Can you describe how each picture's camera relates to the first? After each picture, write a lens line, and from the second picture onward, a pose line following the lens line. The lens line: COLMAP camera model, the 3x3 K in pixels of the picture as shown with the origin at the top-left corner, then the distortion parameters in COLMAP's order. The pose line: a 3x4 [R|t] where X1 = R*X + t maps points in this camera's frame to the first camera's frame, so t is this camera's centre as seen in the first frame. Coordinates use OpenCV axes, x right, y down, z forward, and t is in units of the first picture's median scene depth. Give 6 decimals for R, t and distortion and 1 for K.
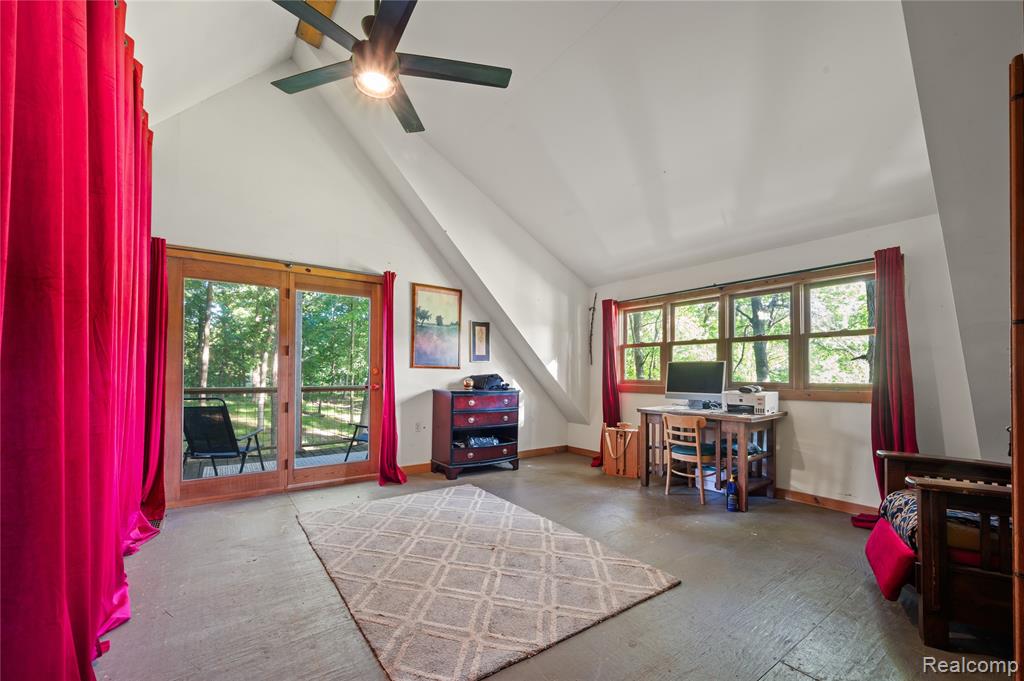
lens RADIAL K [[421.1, 0, 511.8], [0, 421.1, 377.3], [0, 0, 1]] dist [-0.000358, -0.000023]
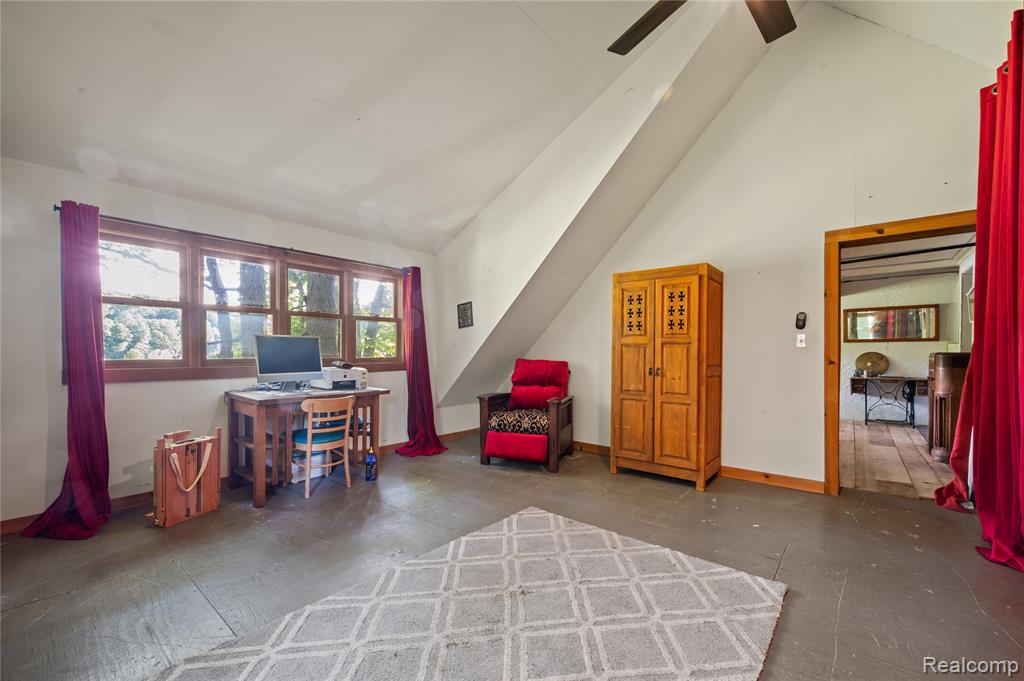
lens RADIAL K [[407.4, 0, 514.5], [0, 407.4, 353.9], [0, 0, 1]] dist [-0.000324, -0.000029]
pose [[-0.233845, -0.016452, 0.972135, -0.520364], [-0.001718, 0.999862, 0.016508, -0.016848], [-0.972272, 0.002190, -0.233841, 0.842769]]
